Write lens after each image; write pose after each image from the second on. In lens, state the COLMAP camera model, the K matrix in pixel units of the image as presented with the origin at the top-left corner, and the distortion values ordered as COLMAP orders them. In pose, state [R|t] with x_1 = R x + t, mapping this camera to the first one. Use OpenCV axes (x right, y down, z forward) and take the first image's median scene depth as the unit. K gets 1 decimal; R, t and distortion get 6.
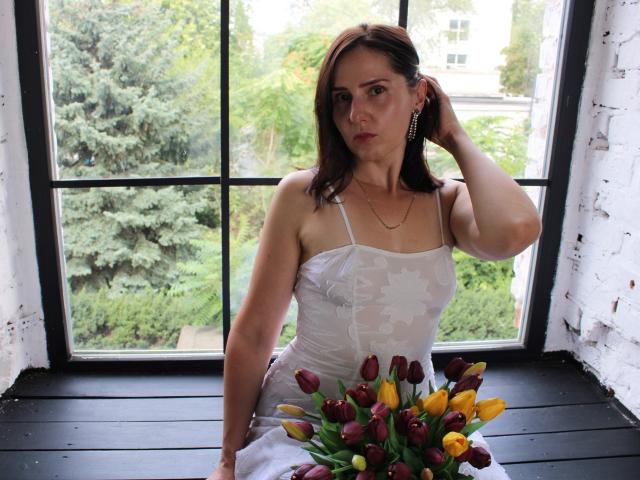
lens RADIAL K [[624.5, 0, 281.1], [0, 624.5, 239.5], [0, 0, 1]] dist [-0.167078, 0.161945]
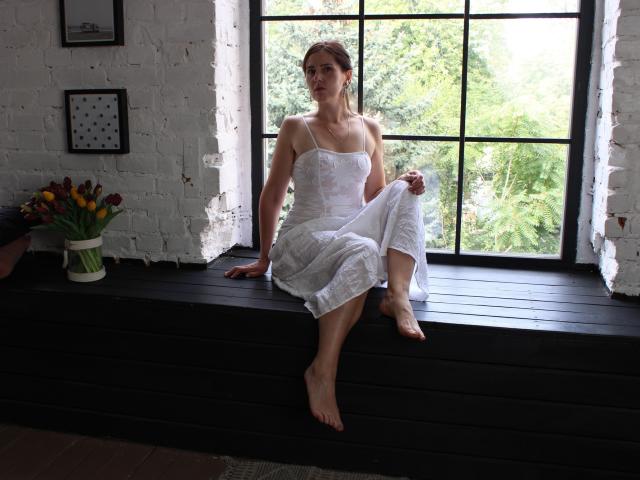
lens RADIAL K [[734.4, 0, 281.5], [0, 734.4, 241.5], [0, 0, 1]] dist [-0.121803, 0.127524]
pose [[0.939452, 0.053398, -0.338494, 0.047750], [-0.079814, 0.994714, -0.064599, 0.040132], [0.333256, 0.087704, 0.938748, -0.110095]]
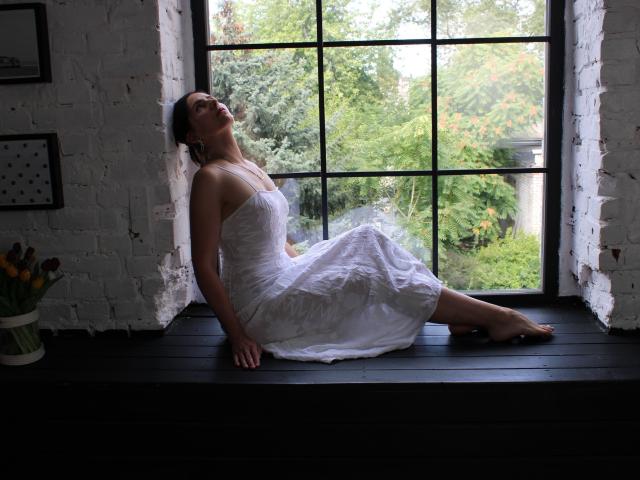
lens RADIAL K [[720.0, 0, 320.0], [0, 720.0, 240.0], [0, 0, 1]] dist [-0.145211, 0.182996]
pose [[0.987136, -0.017997, -0.158865, 0.021620], [0.001508, 0.994648, -0.103308, 0.029892], [0.159874, 0.101740, 0.981880, -0.088141]]
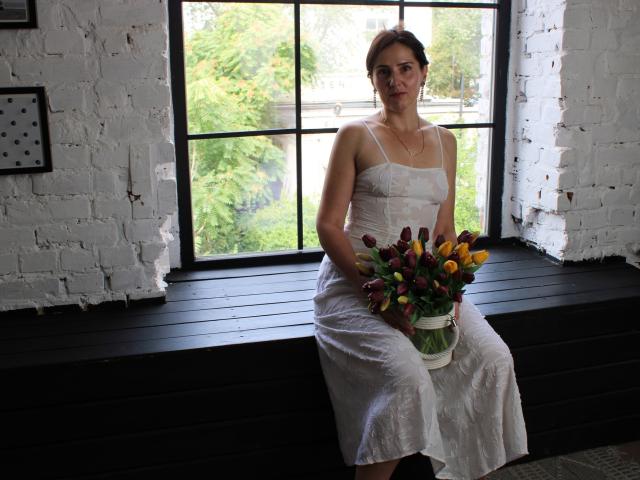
lens RADIAL K [[725.8, 0, 320.0], [0, 725.8, 240.0], [0, 0, 1]] dist [-0.141855, 0.197159]
pose [[0.980214, -0.072713, 0.184101, -0.046274], [0.081882, 0.995727, -0.042694, 0.030777], [-0.180210, 0.056923, 0.981980, -0.092713]]
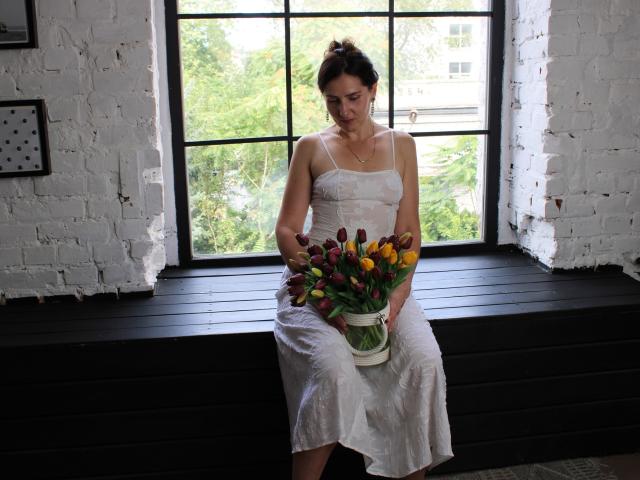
lens RADIAL K [[723.8, 0, 288.6], [0, 723.8, 239.7], [0, 0, 1]] dist [-0.140032, 0.183025]
pose [[0.998376, -0.051122, 0.025136, -0.018346], [0.052620, 0.996622, -0.063054, 0.034643], [-0.021827, 0.064274, 0.997694, -0.105369]]
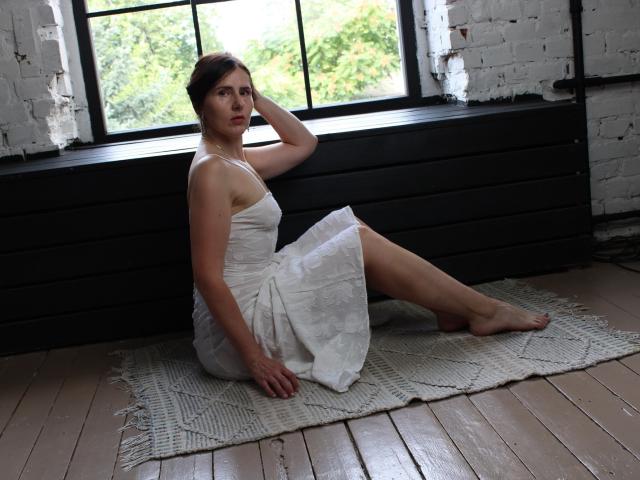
lens RADIAL K [[866.5, 0, 320.0], [0, 866.5, 240.0], [0, 0, 1]] dist [-0.070109, 0.069827]
pose [[0.989237, -0.142436, 0.033496, 0.008986], [0.145200, 0.983880, -0.104389, 0.095419], [-0.018088, 0.108129, 0.993972, -0.141193]]
